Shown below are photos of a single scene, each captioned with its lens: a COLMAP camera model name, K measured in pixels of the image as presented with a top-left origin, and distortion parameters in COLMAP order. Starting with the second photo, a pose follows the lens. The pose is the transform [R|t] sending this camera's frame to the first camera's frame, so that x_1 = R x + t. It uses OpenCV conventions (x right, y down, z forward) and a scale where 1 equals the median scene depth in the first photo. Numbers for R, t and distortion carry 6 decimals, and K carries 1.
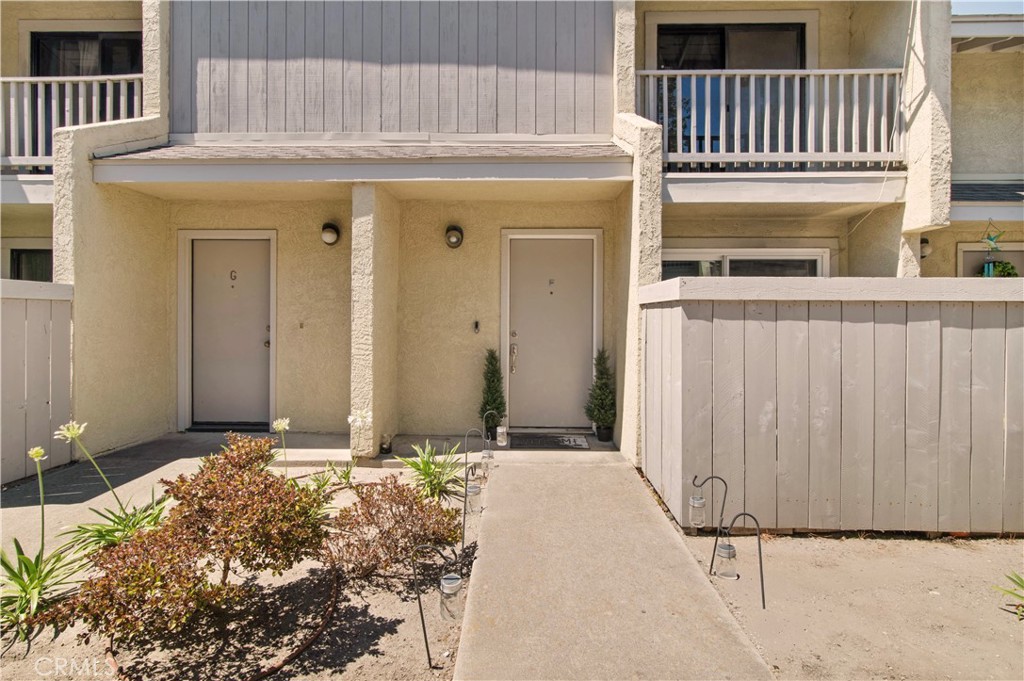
lens RADIAL K [[462.3, 0, 512.4], [0, 462.3, 312.3], [0, 0, 1]] dist [-0.000587, 0.000695]
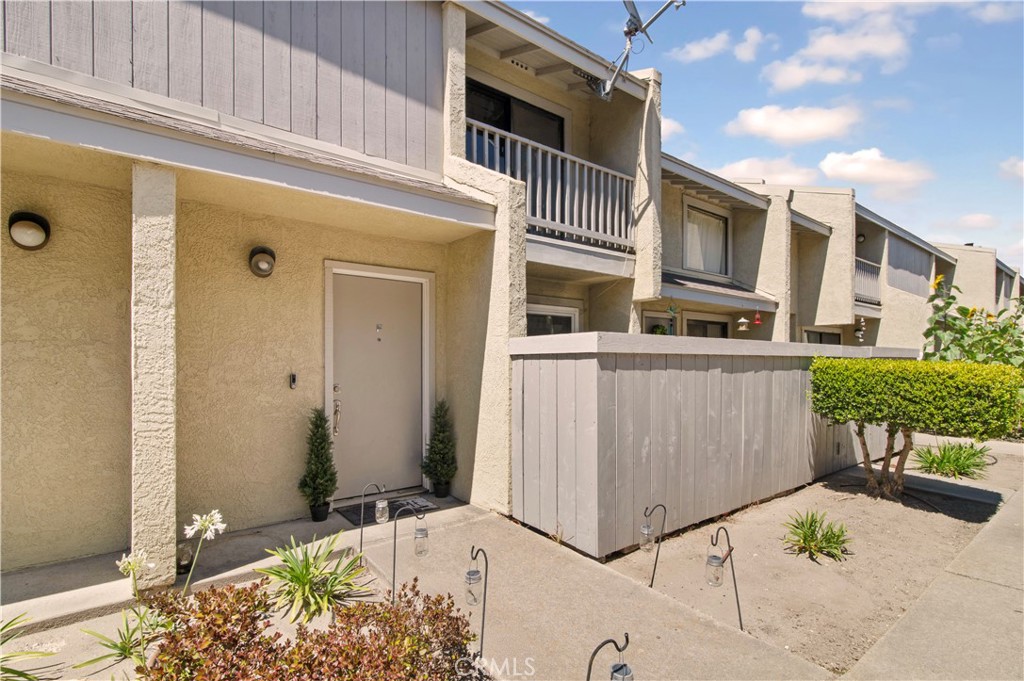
lens RADIAL K [[479.3, 0, 512.4], [0, 479.3, 360.1], [0, 0, 1]] dist [0.000921, 0.000315]
pose [[0.780599, -0.002449, 0.625027, -0.293997], [-0.001027, 0.999986, 0.005201, -0.008656], [-0.625031, -0.004702, 0.780586, 0.136777]]
